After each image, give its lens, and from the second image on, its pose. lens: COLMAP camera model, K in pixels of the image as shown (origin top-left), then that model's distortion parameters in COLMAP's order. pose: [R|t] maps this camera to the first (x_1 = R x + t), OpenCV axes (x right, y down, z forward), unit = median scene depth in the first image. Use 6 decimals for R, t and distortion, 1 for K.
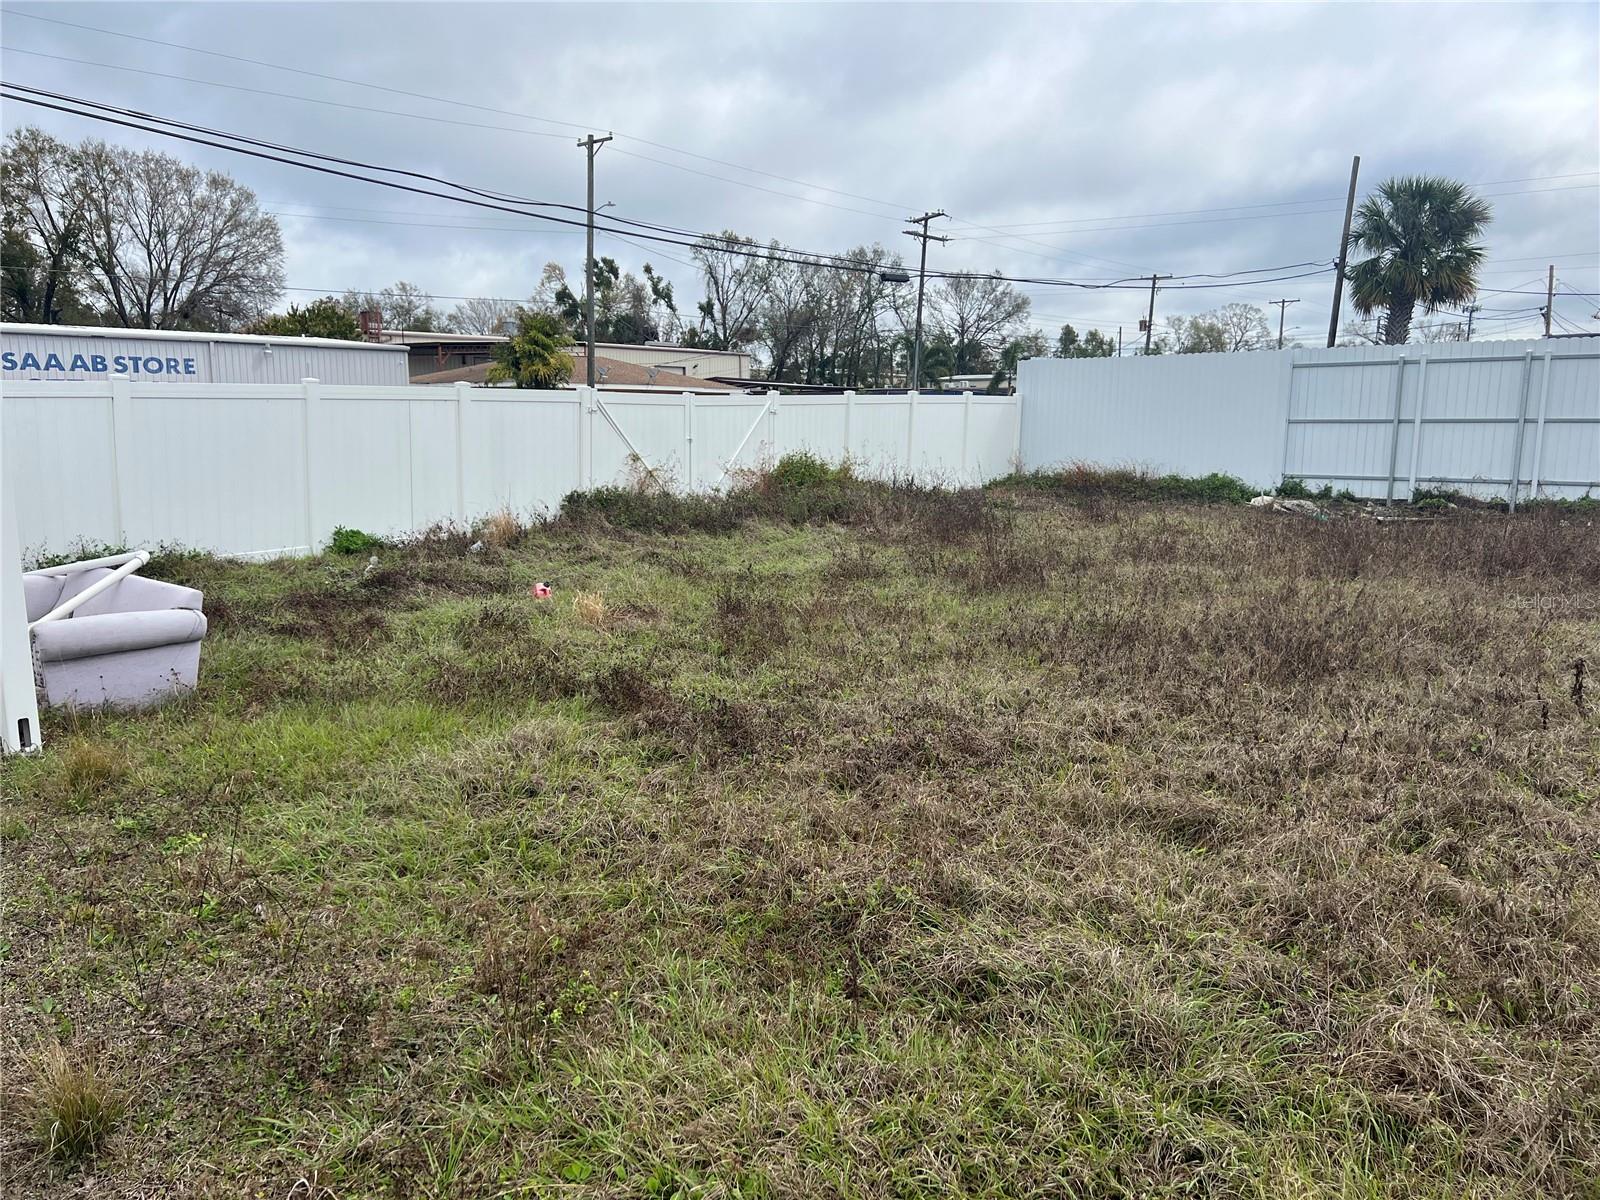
lens RADIAL K [[1182.1, 0, 798.5], [0, 1182.1, 626.4], [0, 0, 1]] dist [0.040653, -0.054955]
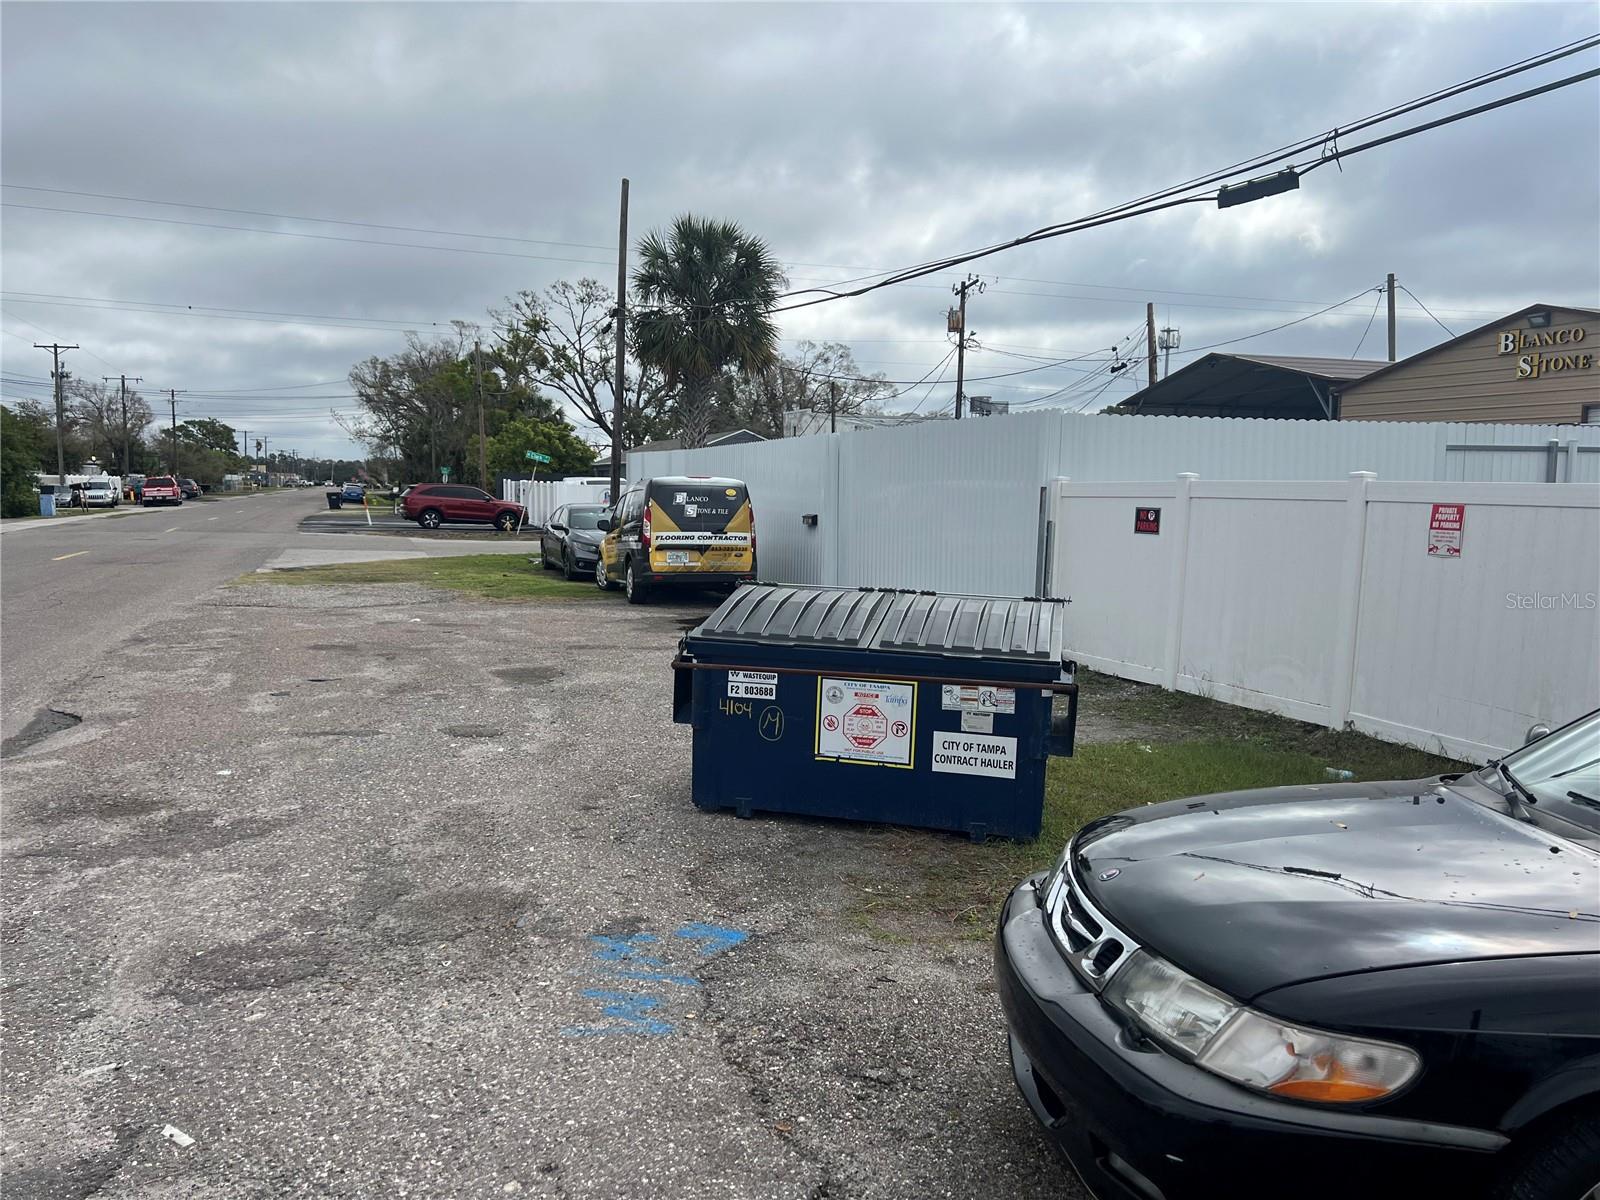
lens RADIAL K [[1182.1, 0, 798.5], [0, 1182.1, 626.4], [0, 0, 1]] dist [0.040653, -0.054955]
pose [[0.443907, -0.096589, 0.890852, -0.374215], [0.150050, 0.988148, 0.032369, -0.183974], [-0.883420, 0.119303, 0.453139, 0.994012]]
